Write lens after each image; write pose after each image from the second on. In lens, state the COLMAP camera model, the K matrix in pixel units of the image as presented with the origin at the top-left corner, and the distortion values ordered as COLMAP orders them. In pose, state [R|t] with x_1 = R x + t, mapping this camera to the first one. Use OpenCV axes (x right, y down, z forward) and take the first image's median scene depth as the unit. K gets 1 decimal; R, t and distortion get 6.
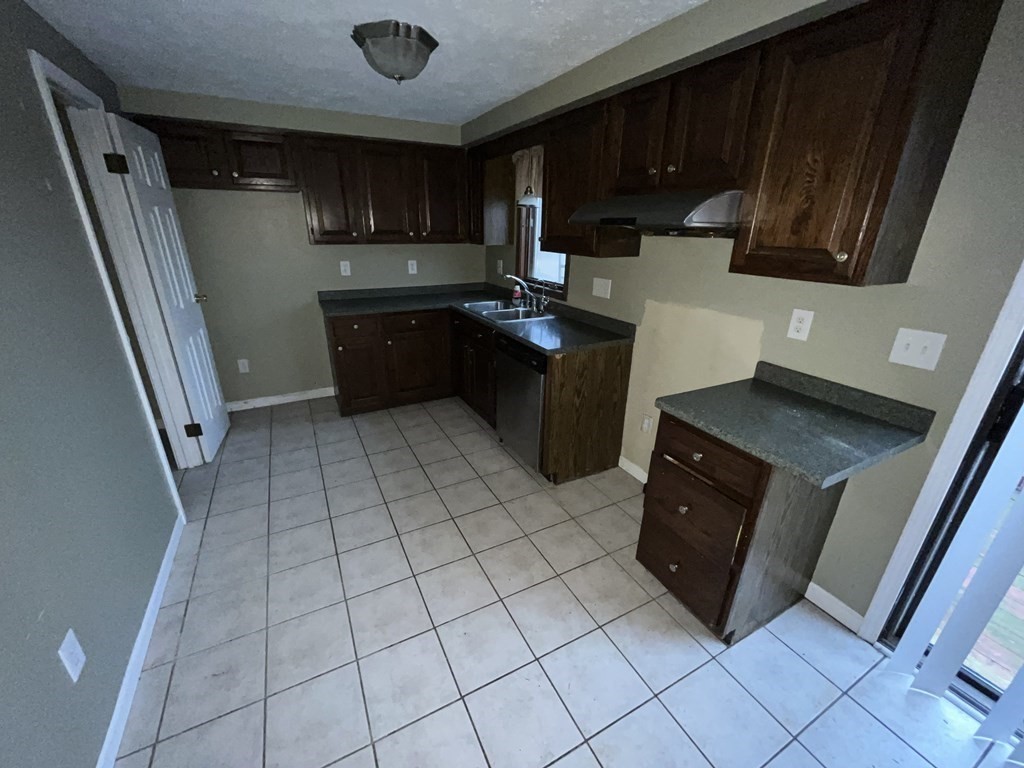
lens RADIAL K [[415.2, 0, 506.6], [0, 415.2, 387.5], [0, 0, 1]] dist [-0.003140, -0.000010]
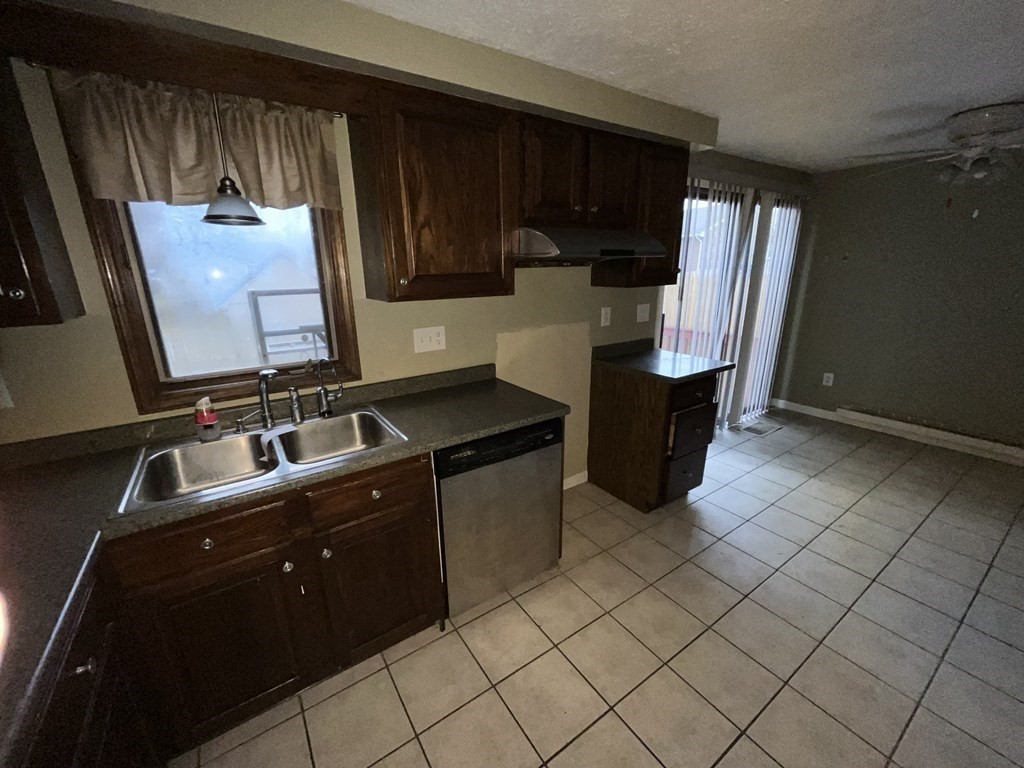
lens RADIAL K [[415.2, 0, 506.6], [0, 415.2, 387.5], [0, 0, 1]] dist [-0.003140, -0.000010]
pose [[-0.113361, -0.299595, 0.947308, -0.733431], [0.371885, 0.871351, 0.320076, -0.489791], [-0.921331, 0.388574, 0.012638, 1.239325]]
